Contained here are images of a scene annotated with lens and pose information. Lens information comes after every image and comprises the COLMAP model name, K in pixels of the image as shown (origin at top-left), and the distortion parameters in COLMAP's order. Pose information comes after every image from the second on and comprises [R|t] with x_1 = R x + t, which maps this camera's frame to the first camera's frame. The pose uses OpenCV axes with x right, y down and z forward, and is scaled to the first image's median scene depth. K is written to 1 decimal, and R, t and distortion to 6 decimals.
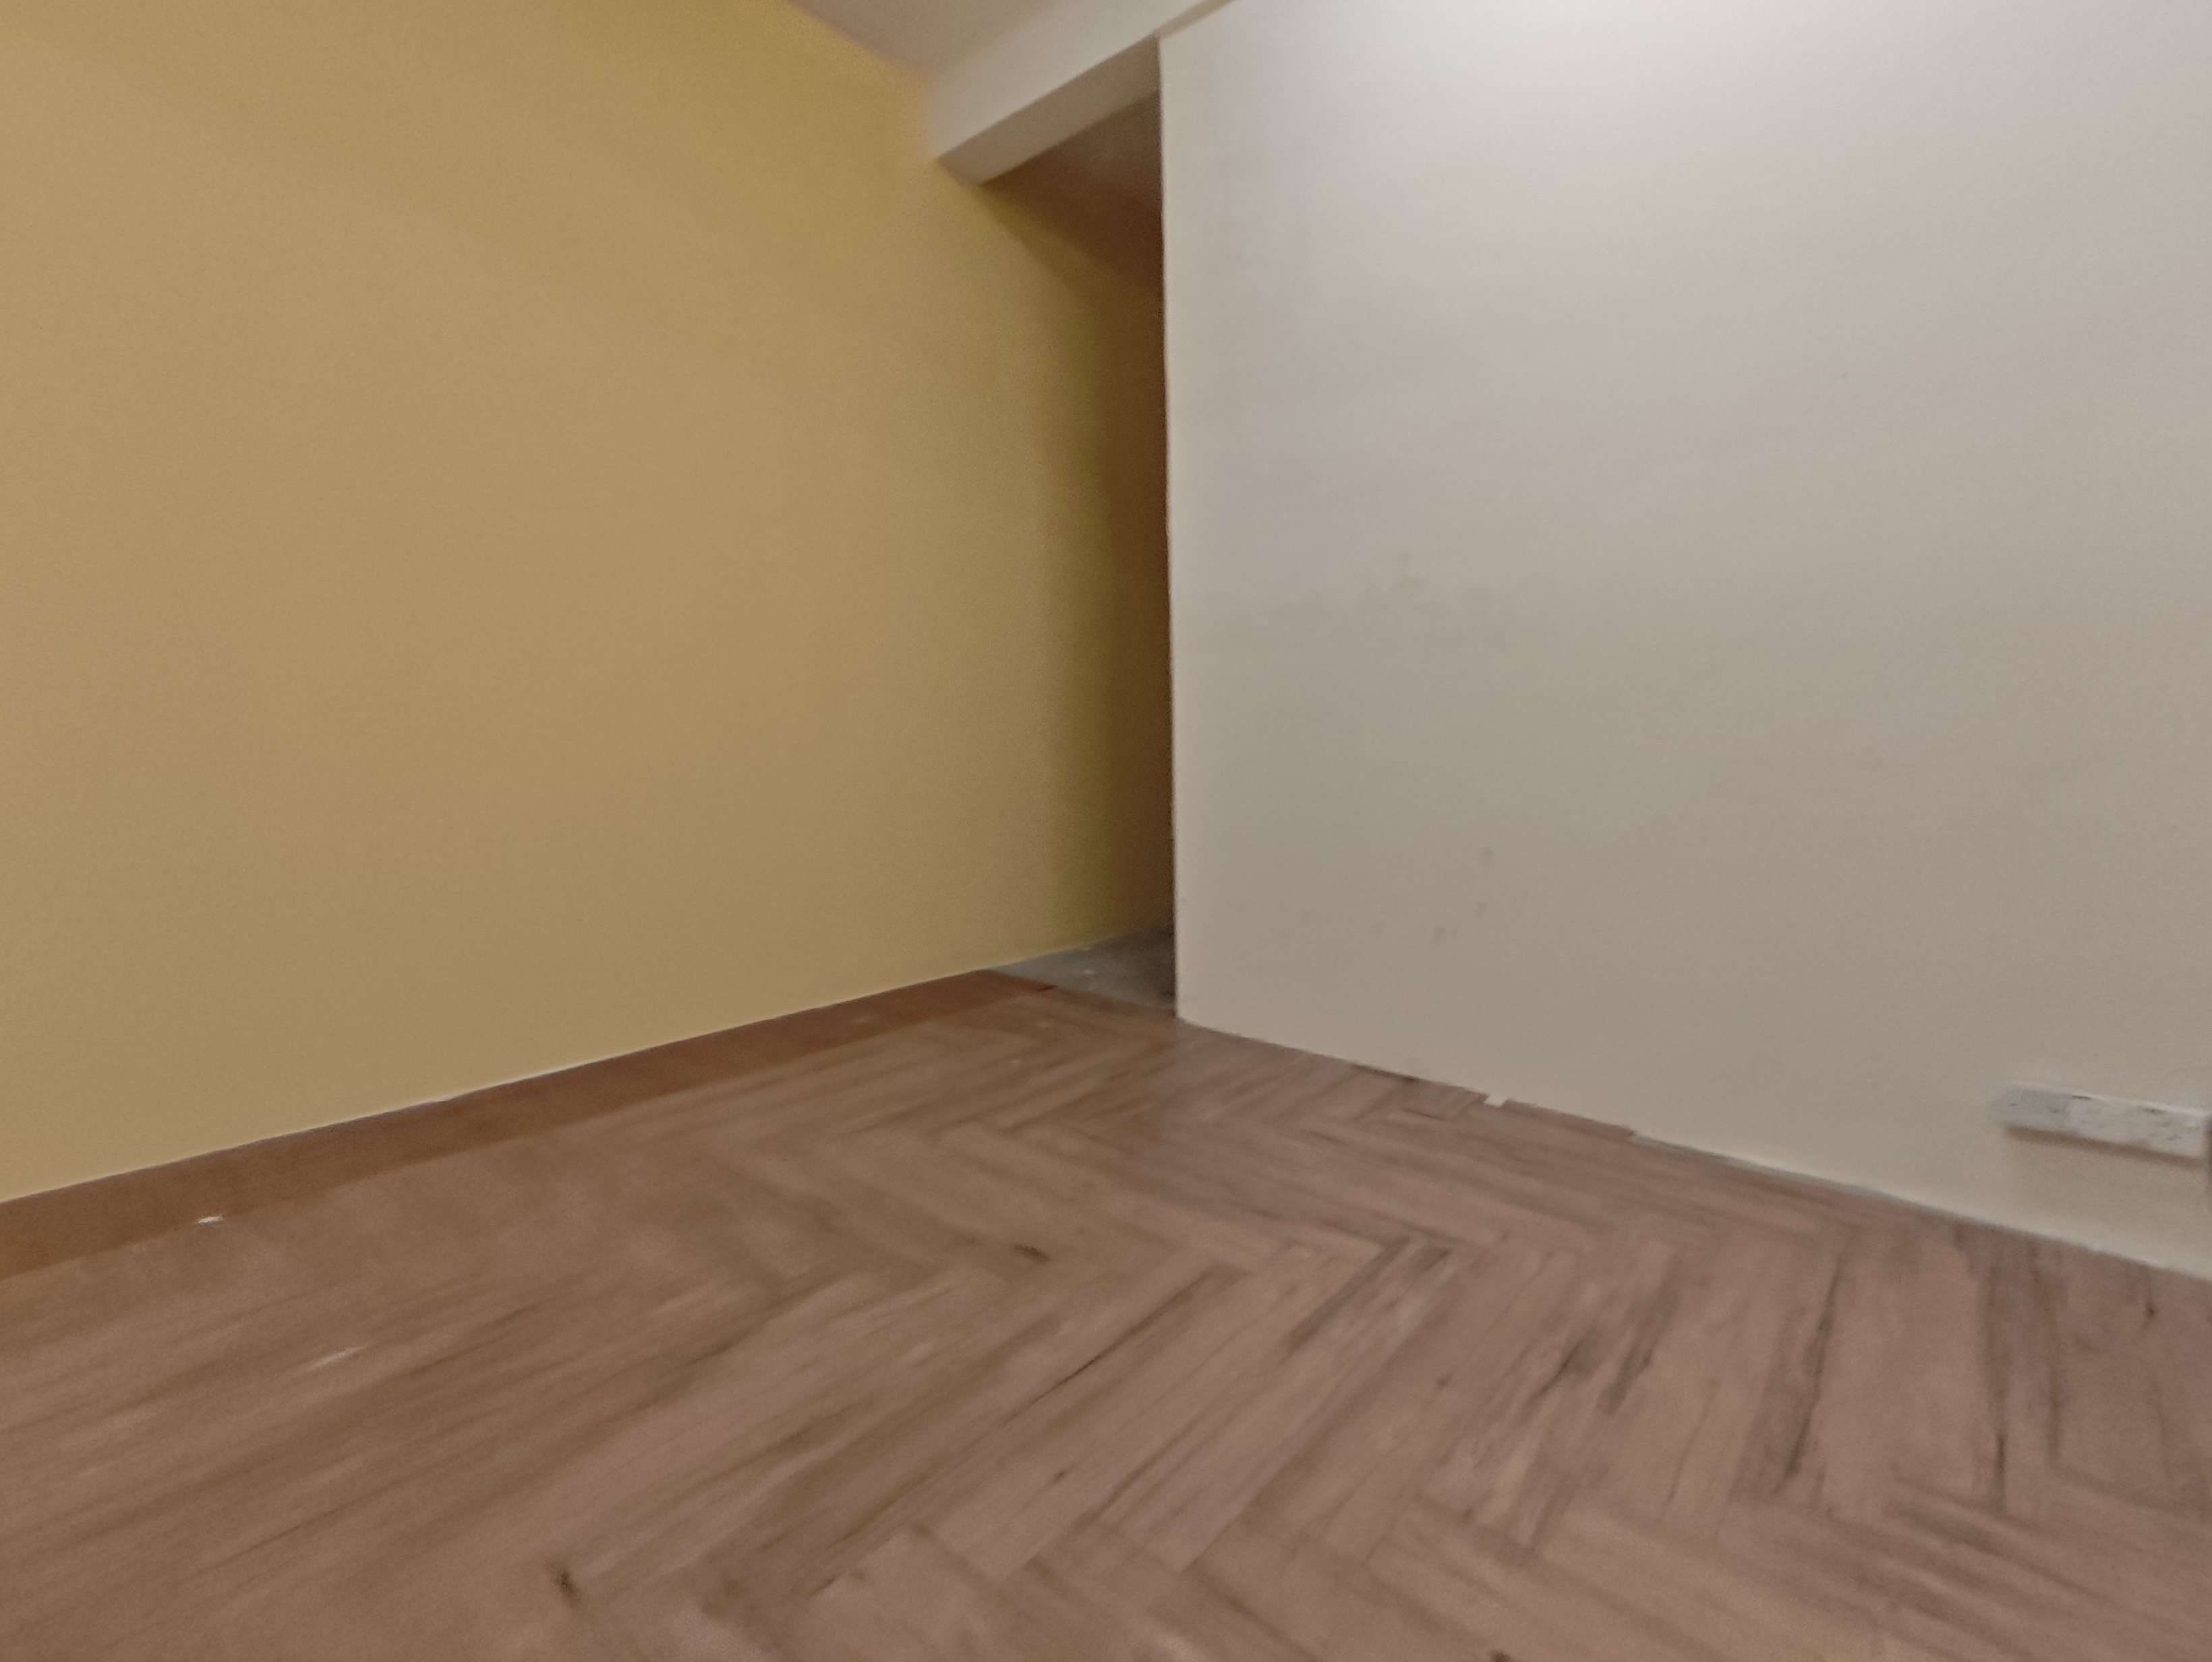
lens RADIAL K [[1001.7, 0, 1116.6], [0, 1001.7, 839.8], [0, 0, 1]] dist [0.003359, -0.005118]
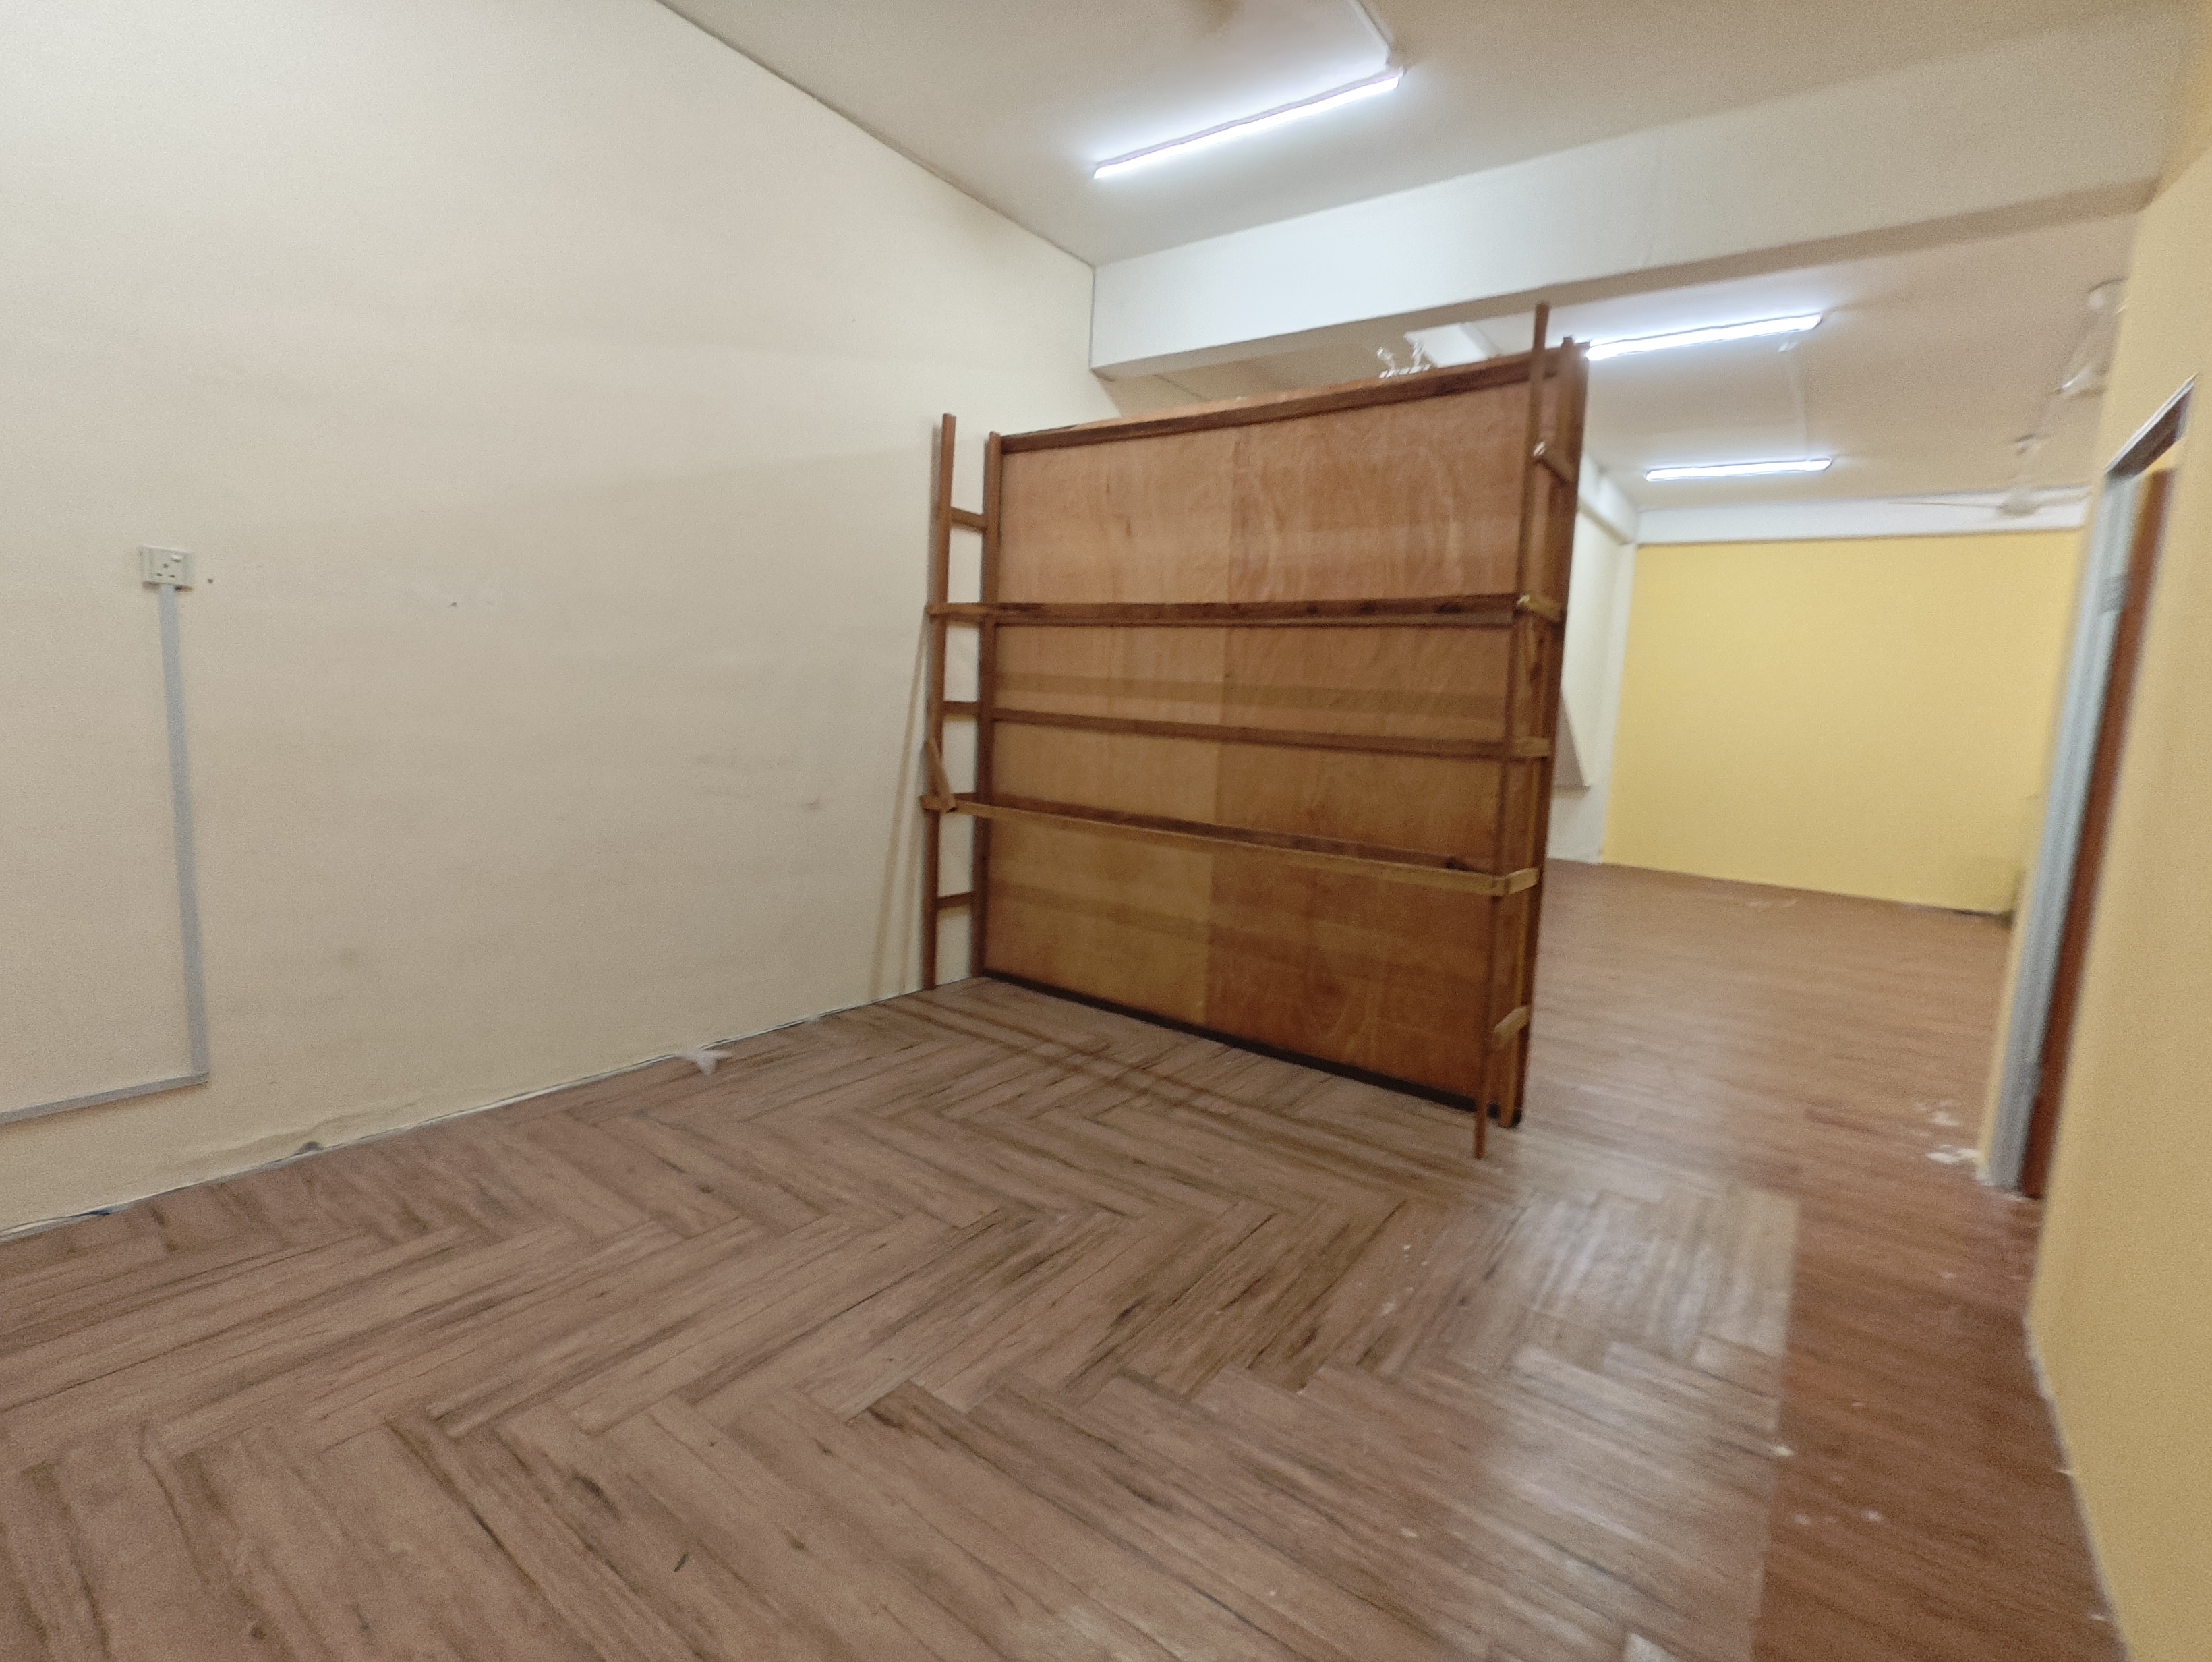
lens RADIAL K [[1015.1, 0, 1100.7], [0, 1015.1, 829.0], [0, 0, 1]] dist [-0.001360, 0.005419]
pose [[-0.995651, -0.038433, -0.084865, -0.216224], [-0.056976, 0.971922, 0.228301, -0.436537], [0.073708, 0.232144, -0.969885, 2.150972]]
